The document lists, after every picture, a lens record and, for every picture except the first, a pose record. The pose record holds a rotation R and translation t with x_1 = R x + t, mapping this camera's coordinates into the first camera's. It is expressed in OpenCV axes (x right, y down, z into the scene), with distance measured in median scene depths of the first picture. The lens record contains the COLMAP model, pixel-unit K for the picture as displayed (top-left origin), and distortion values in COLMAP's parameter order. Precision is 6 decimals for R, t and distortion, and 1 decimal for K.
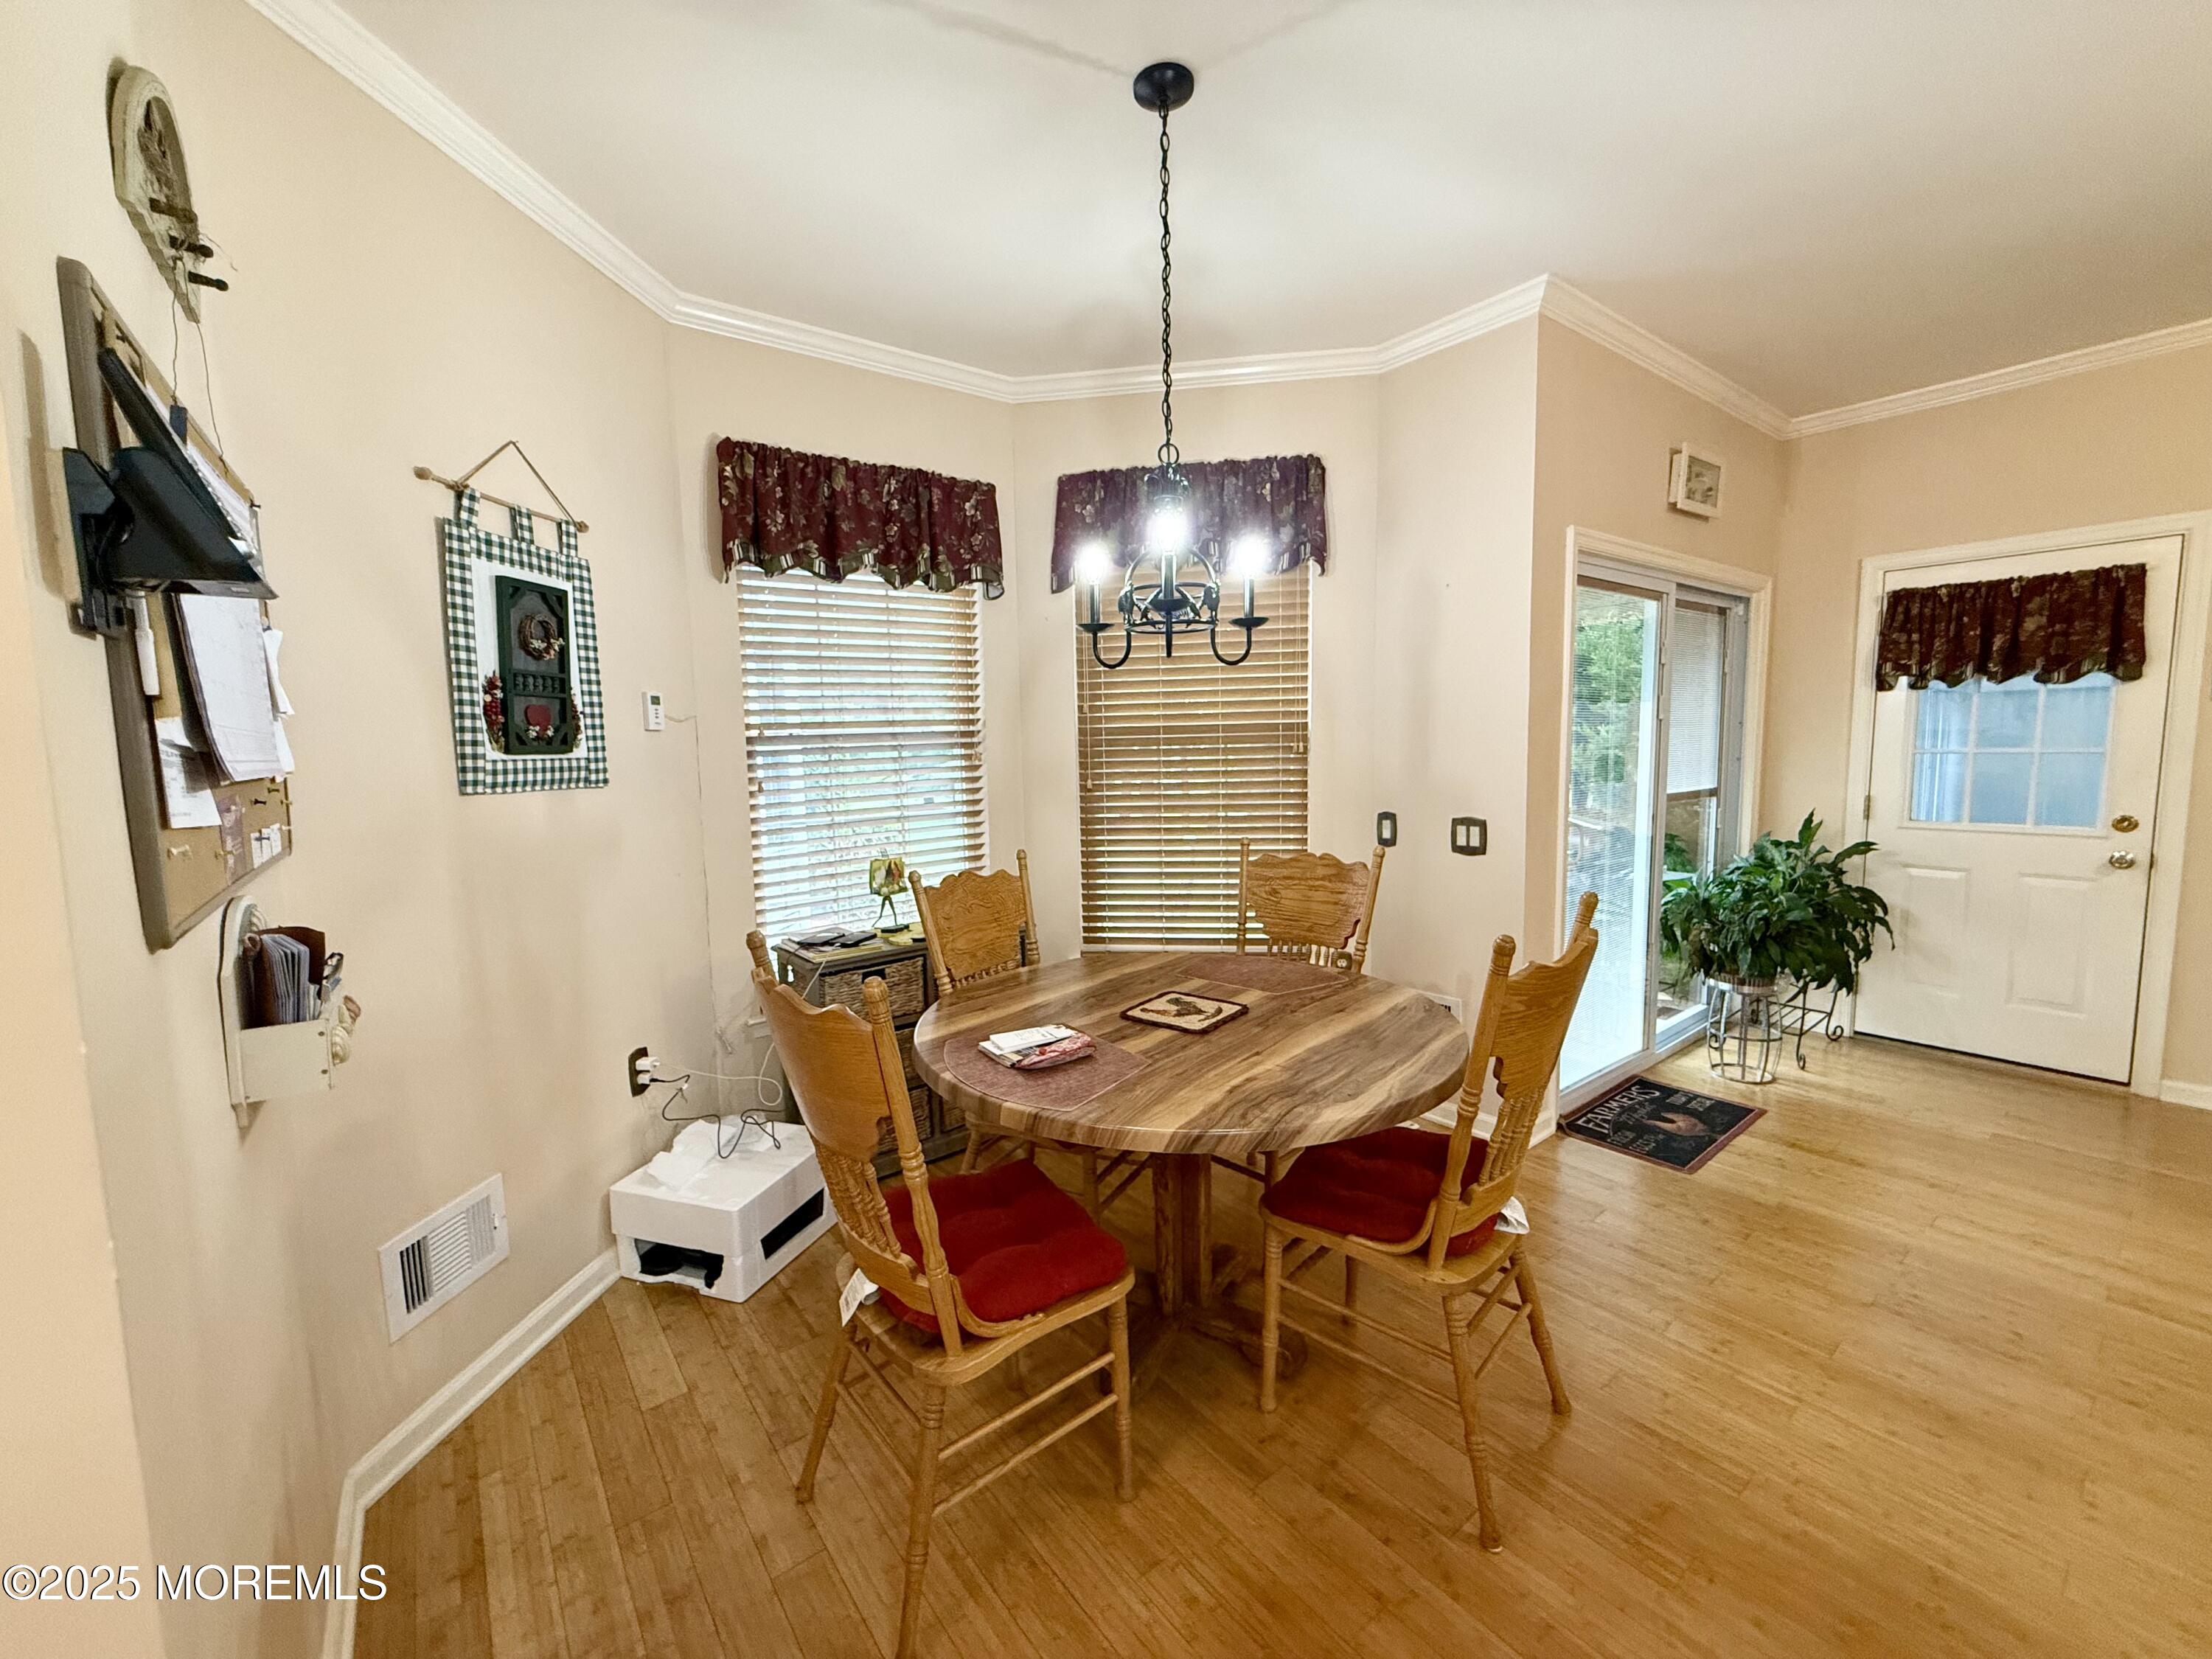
lens RADIAL K [[884.1, 0, 1101.0], [0, 884.1, 830.0], [0, 0, 1]] dist [-0.000388, 0.000119]
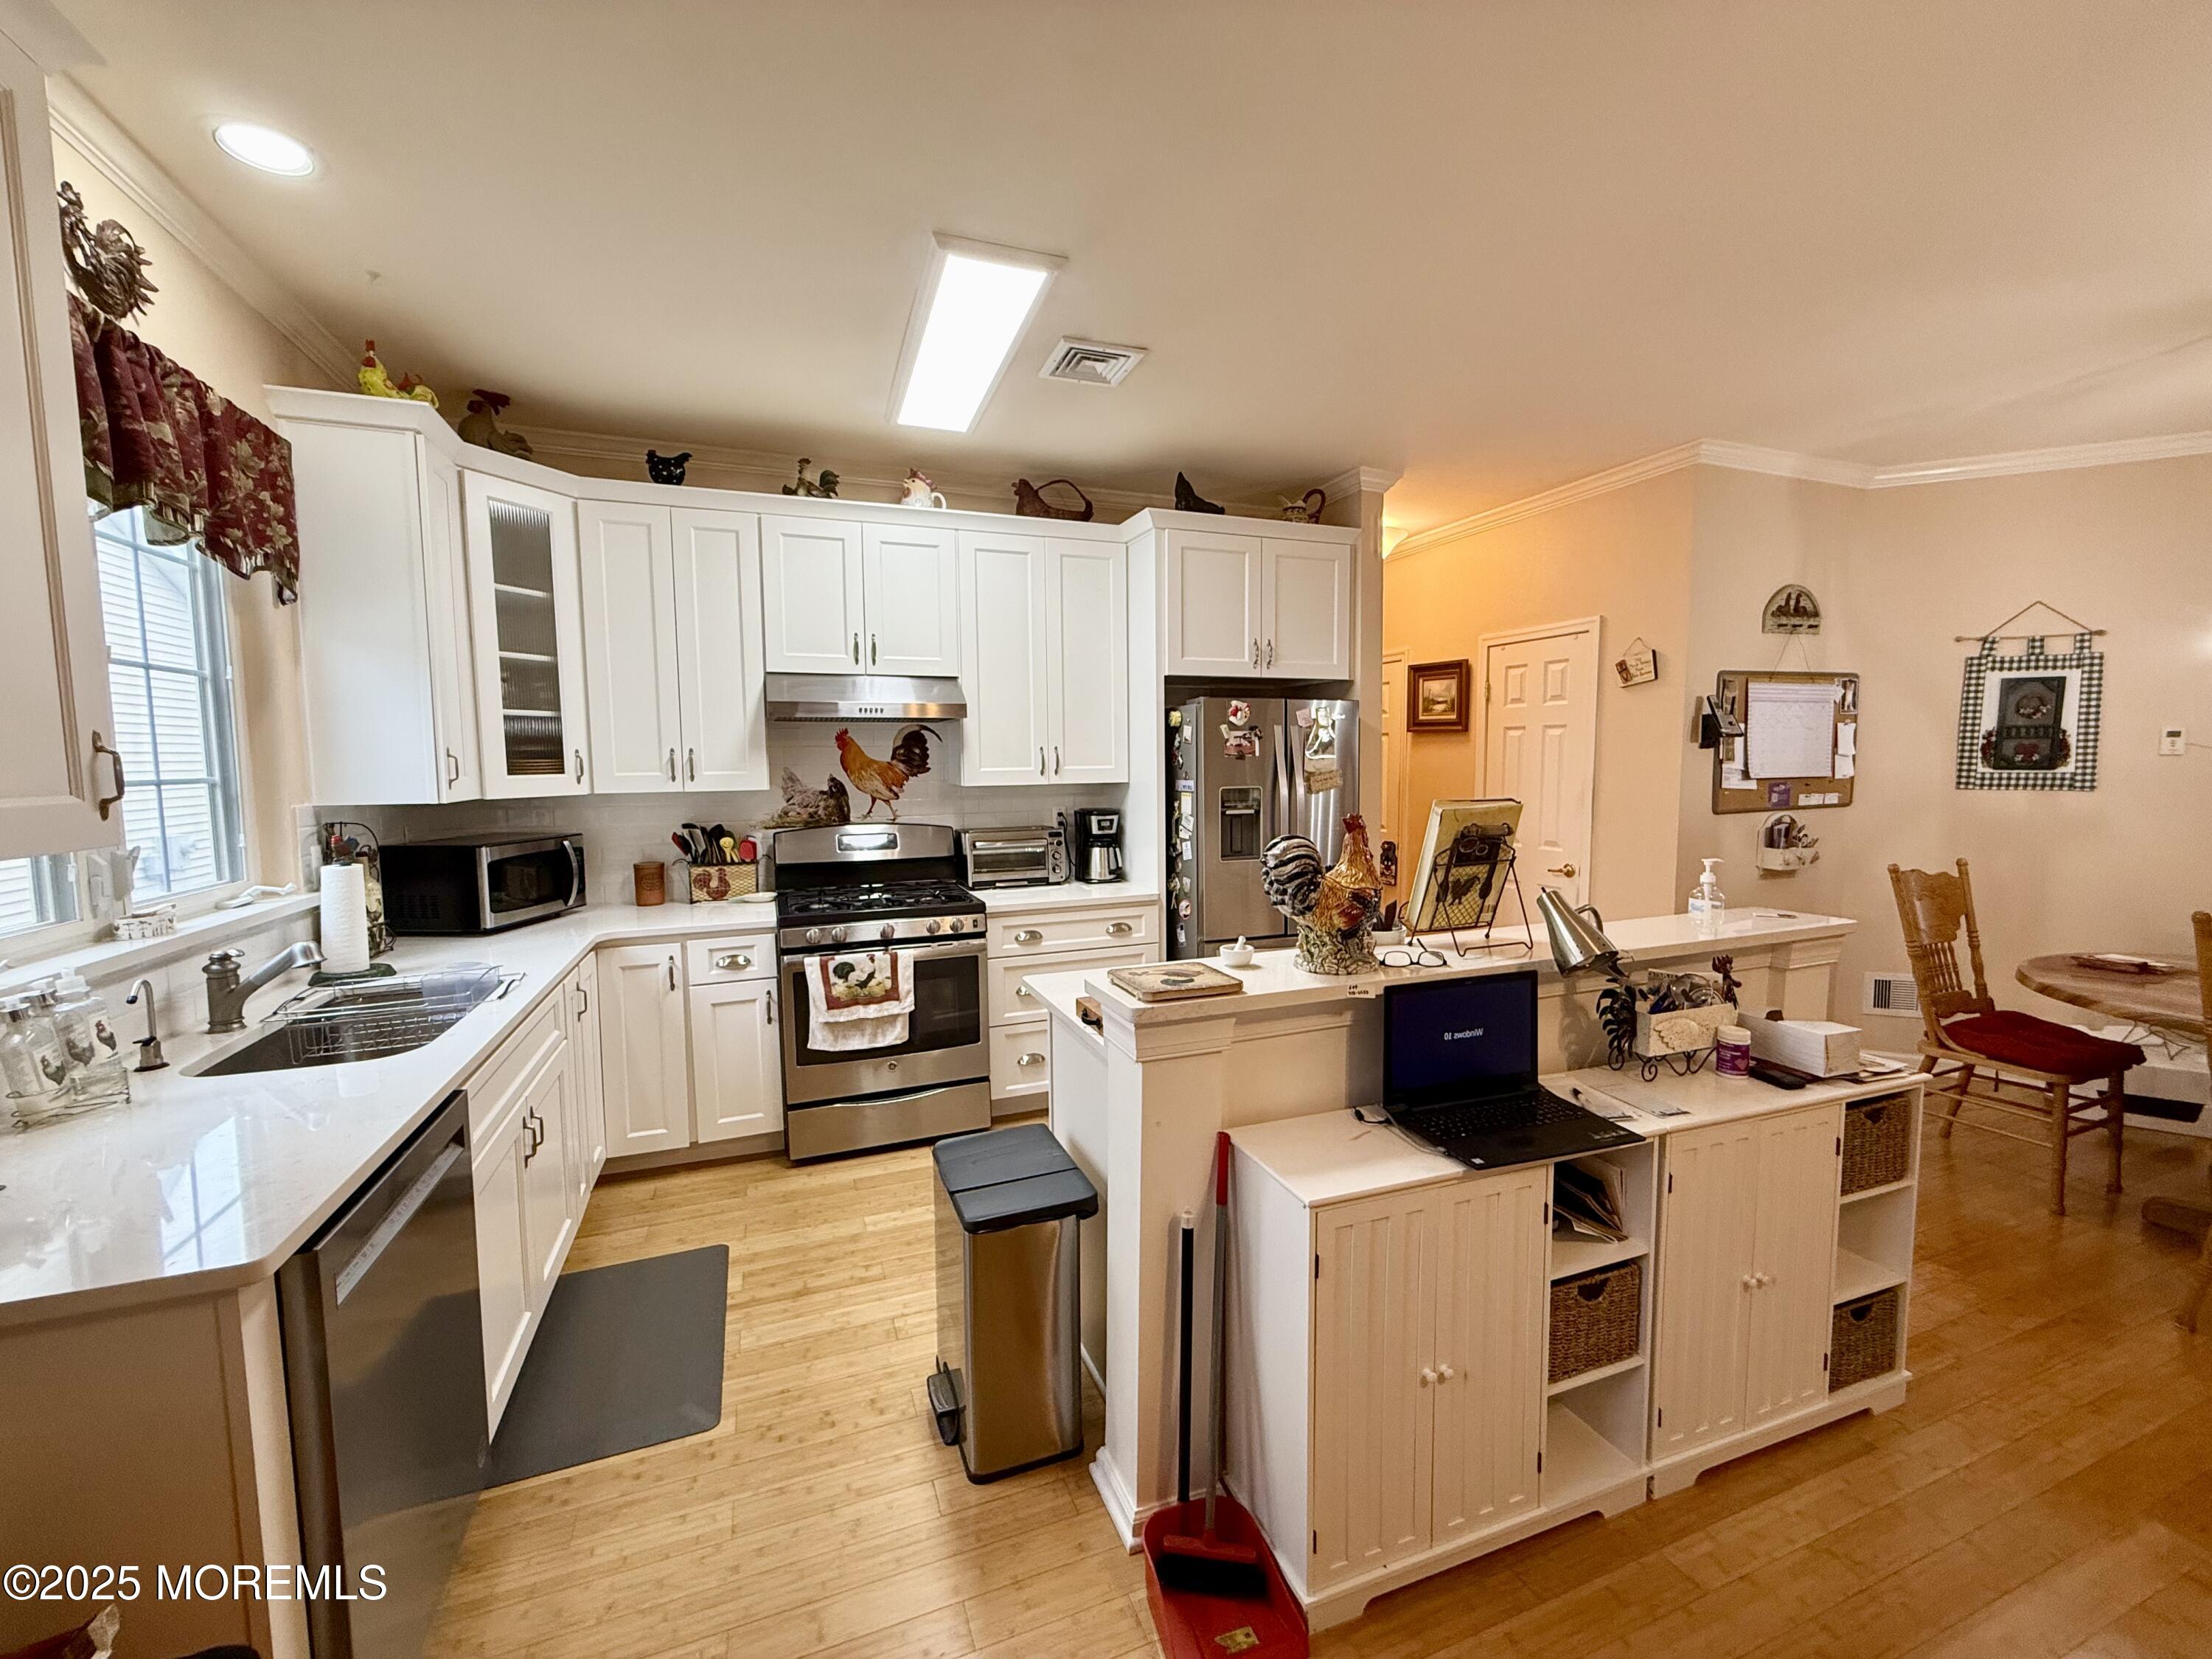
lens RADIAL K [[884.1, 0, 1101.0], [0, 884.1, 830.0], [0, 0, 1]] dist [-0.000388, 0.000119]
pose [[-0.282862, 0.102163, -0.953704, 1.043075], [-0.079507, 0.988392, 0.129460, -0.030384], [0.955860, 0.112445, -0.271456, -0.196996]]
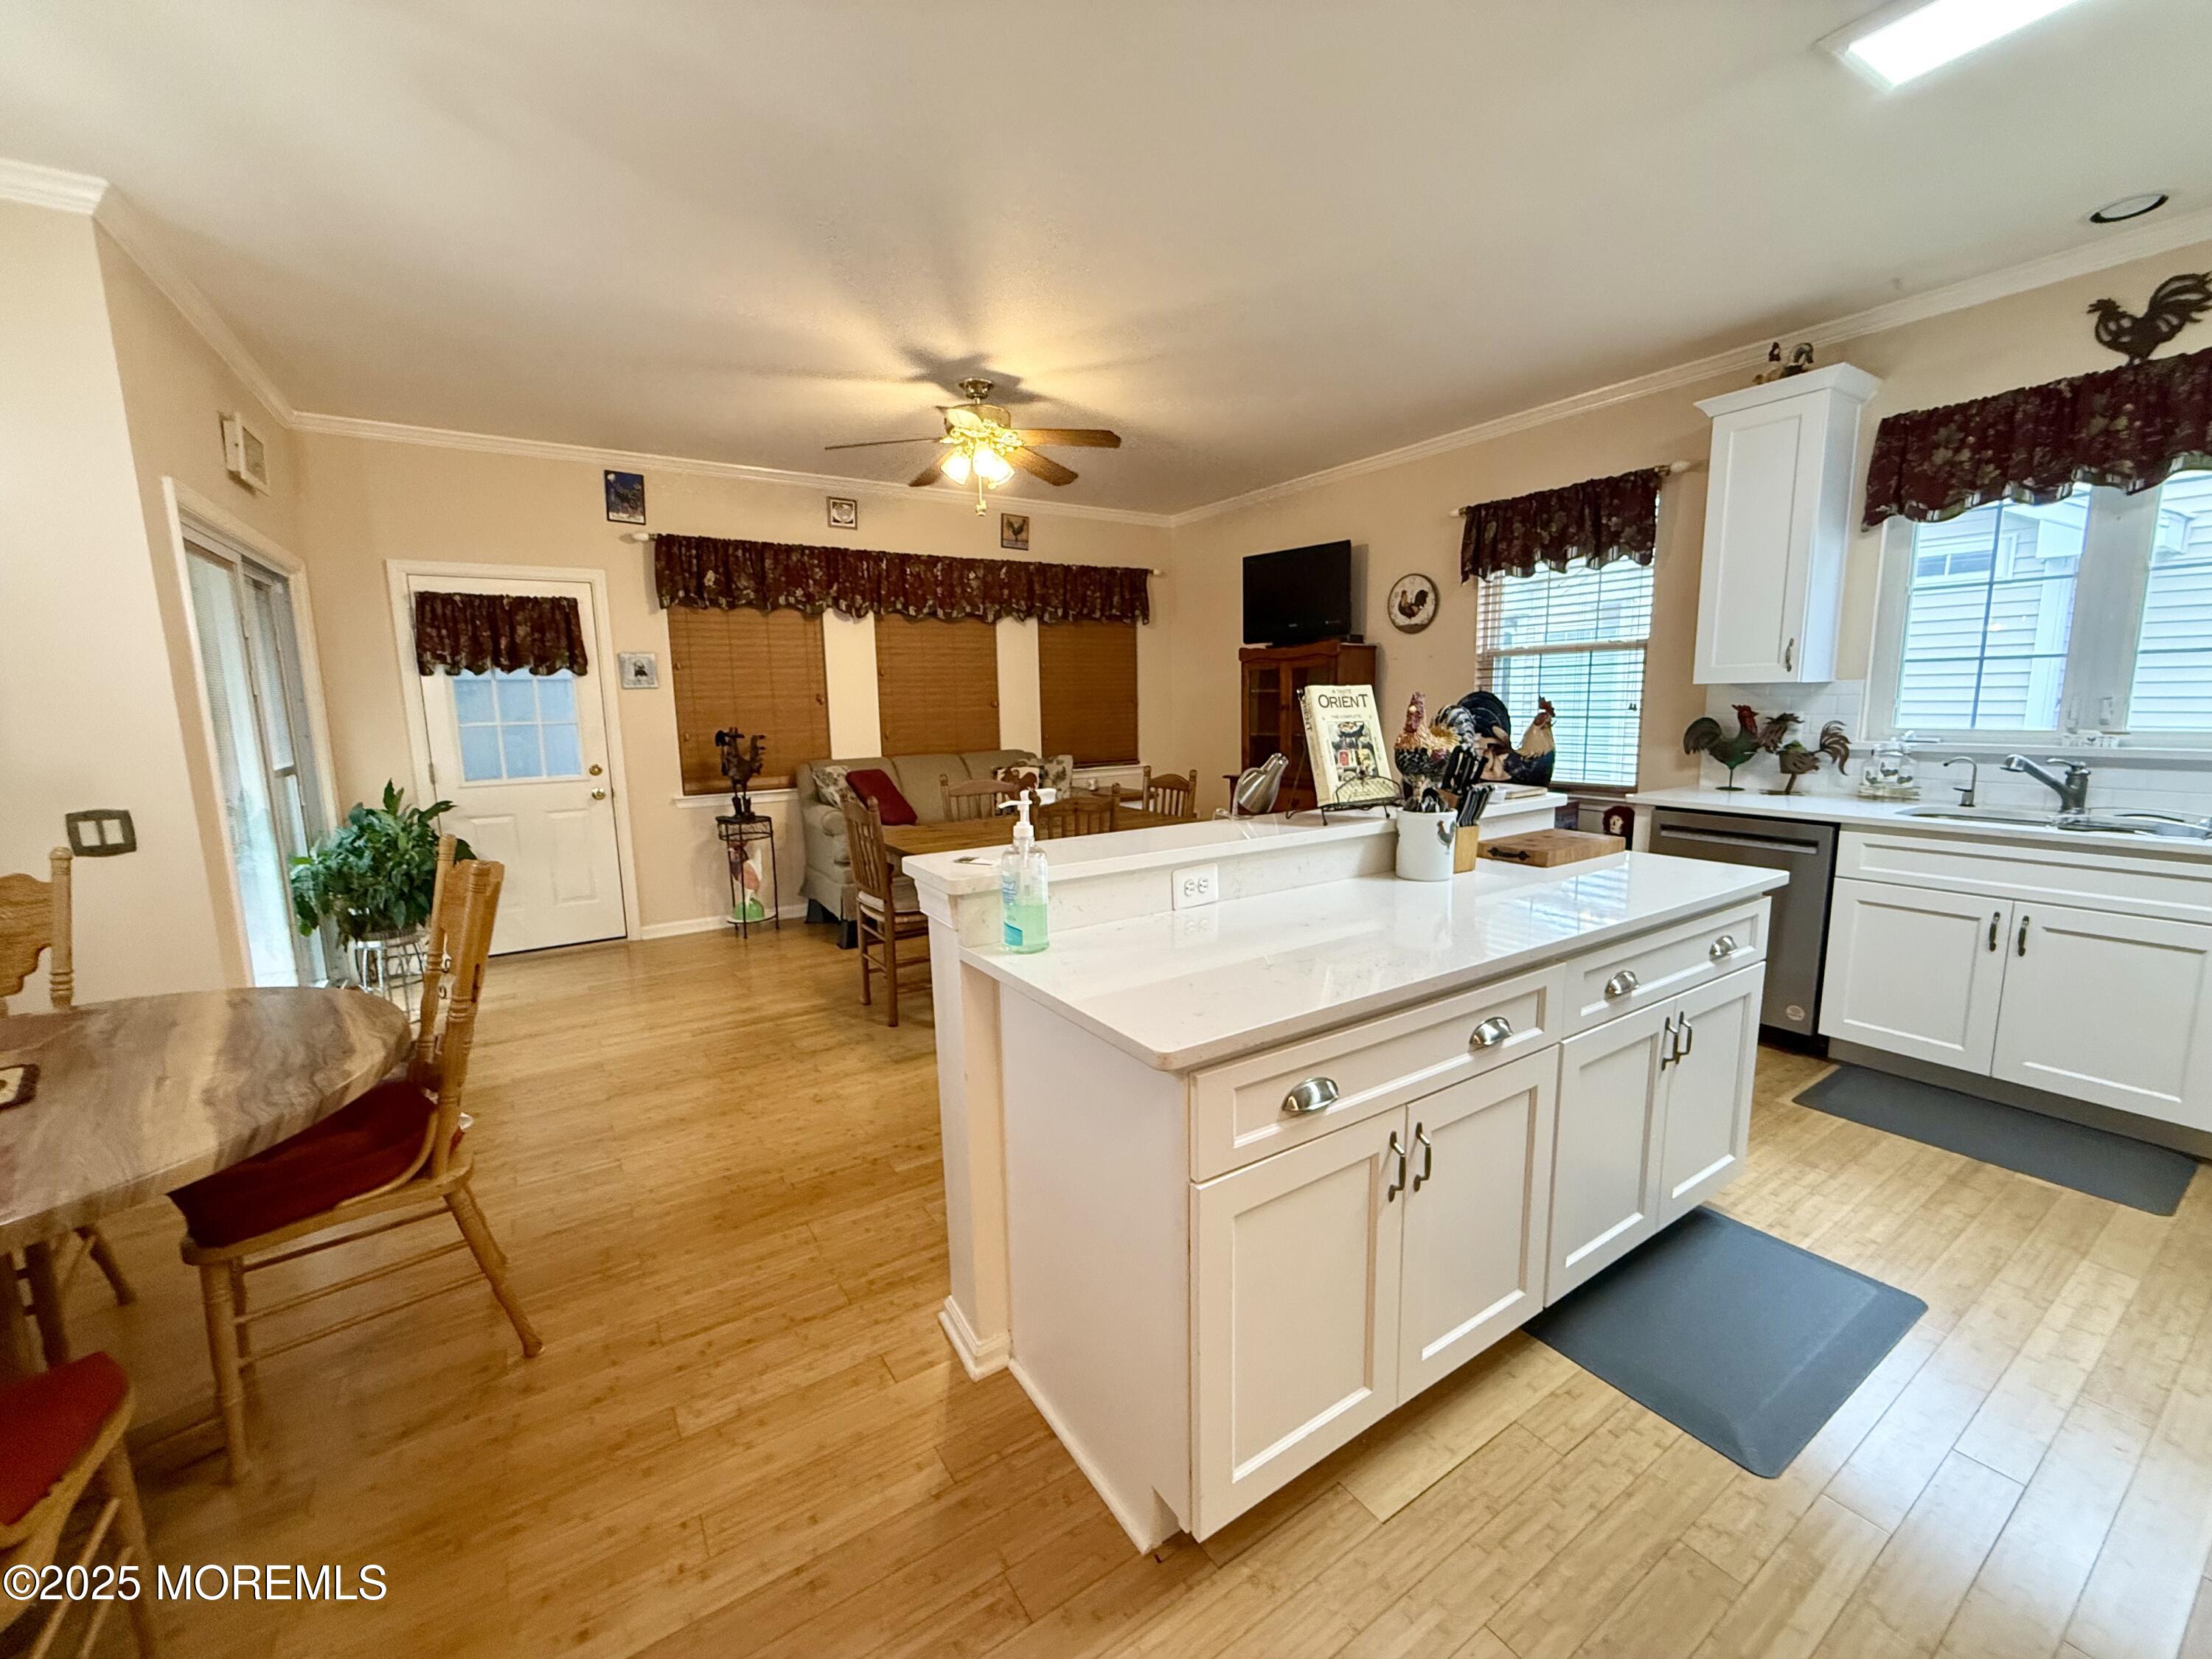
lens RADIAL K [[884.1, 0, 1101.0], [0, 884.1, 830.0], [0, 0, 1]] dist [-0.000388, 0.000119]
pose [[0.078545, -0.130467, 0.988337, -0.285720], [0.116519, 0.985806, 0.120873, 0.011898], [-0.990078, 0.105666, 0.092632, 0.007701]]
